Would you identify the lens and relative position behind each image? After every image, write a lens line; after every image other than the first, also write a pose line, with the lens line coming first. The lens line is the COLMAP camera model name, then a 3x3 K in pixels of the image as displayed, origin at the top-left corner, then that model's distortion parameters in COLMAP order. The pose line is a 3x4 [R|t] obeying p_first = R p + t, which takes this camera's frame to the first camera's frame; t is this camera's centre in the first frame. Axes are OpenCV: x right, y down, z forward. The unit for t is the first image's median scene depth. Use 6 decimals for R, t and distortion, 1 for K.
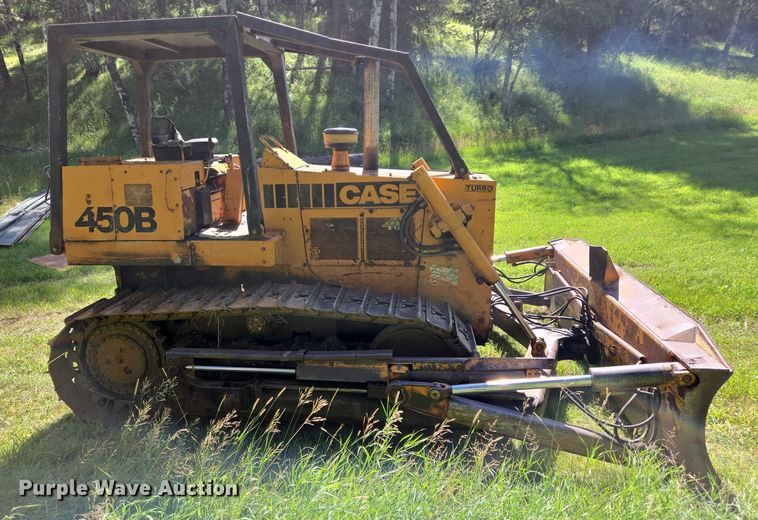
lens RADIAL K [[579.4, 0, 334.2], [0, 579.4, 275.8], [0, 0, 1]] dist [0.045345, -0.000956]
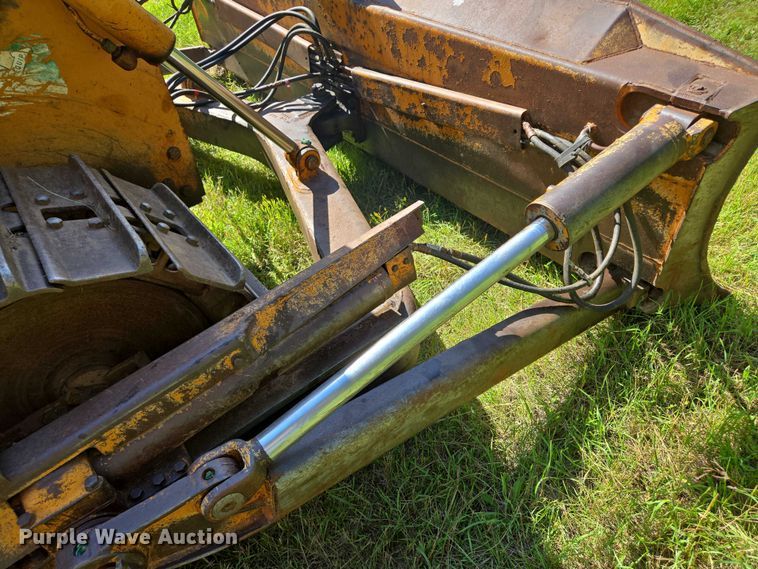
lens RADIAL K [[504.5, 0, 379.0], [0, 504.5, 284.5], [0, 0, 1]] dist [0.035363, -0.003597]
pose [[0.687057, -0.551118, 0.473521, 0.132745], [0.271364, 0.799159, 0.536383, -0.008142], [-0.674028, -0.240029, 0.698621, 0.635773]]
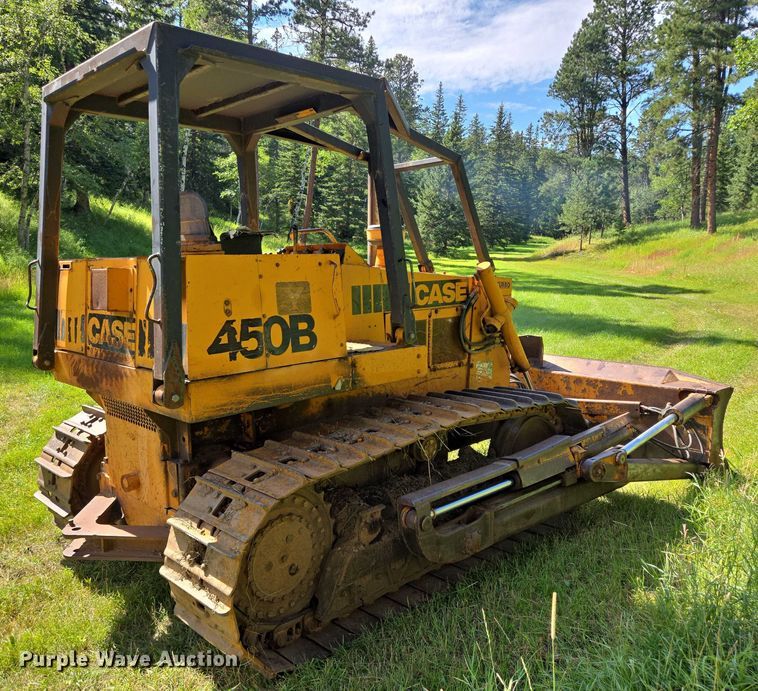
lens RADIAL K [[660.7, 0, 340.2], [0, 660.7, 347.4], [0, 0, 1]] dist [0.044007, -0.011548]
pose [[0.620288, -0.080938, 0.780187, -0.893507], [0.193652, 0.979674, -0.052330, -0.029508], [-0.760093, 0.183545, 0.623353, 0.473577]]
